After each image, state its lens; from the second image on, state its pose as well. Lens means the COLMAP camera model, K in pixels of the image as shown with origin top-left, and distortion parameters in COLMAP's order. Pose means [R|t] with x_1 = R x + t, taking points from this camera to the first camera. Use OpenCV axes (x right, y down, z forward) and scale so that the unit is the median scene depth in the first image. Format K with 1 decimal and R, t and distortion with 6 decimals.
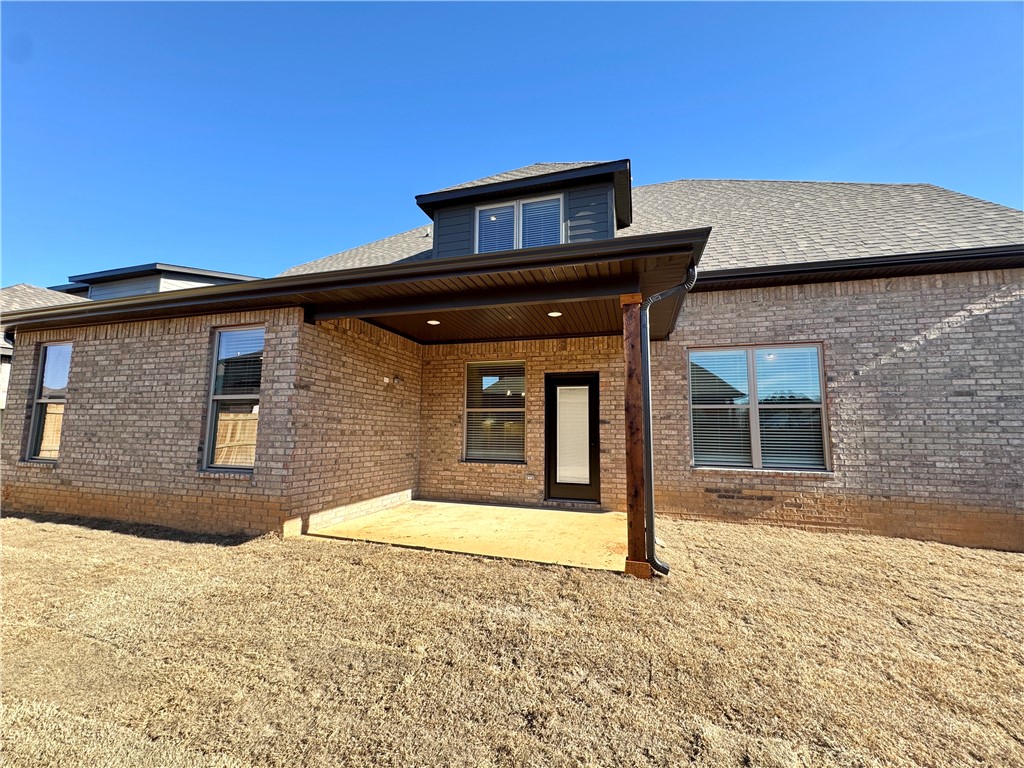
lens RADIAL K [[408.2, 0, 512.1], [0, 408.2, 384.7], [0, 0, 1]] dist [-0.003522, -0.000381]
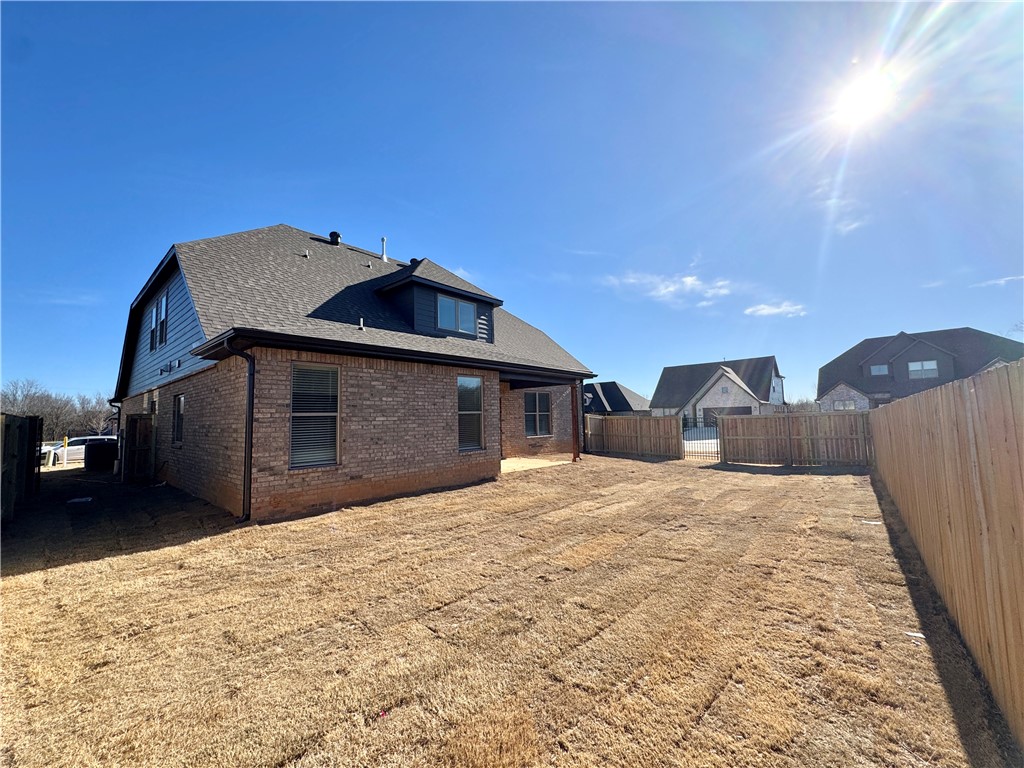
lens RADIAL K [[408.2, 0, 512.2], [0, 408.2, 387.3], [0, 0, 1]] dist [-0.003522, -0.000381]
pose [[0.413341, 0.049259, 0.909243, -2.124793], [-0.062132, 0.997734, -0.025808, -0.045975], [-0.908454, -0.045826, 0.415465, 0.014915]]
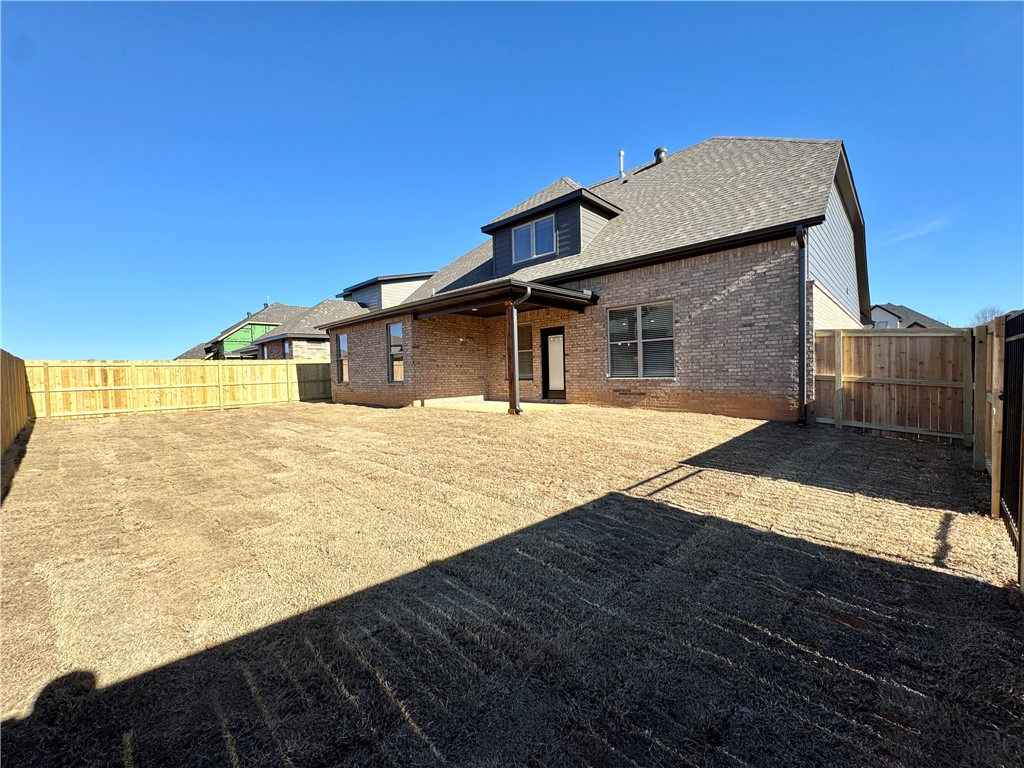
lens RADIAL K [[408.2, 0, 512.9], [0, 408.2, 380.7], [0, 0, 1]] dist [-0.003522, -0.000381]
pose [[0.892252, -0.024614, -0.450867, 0.937975], [0.084529, 0.989966, 0.113234, -0.020135], [0.443556, -0.139145, 0.885379, -0.789795]]
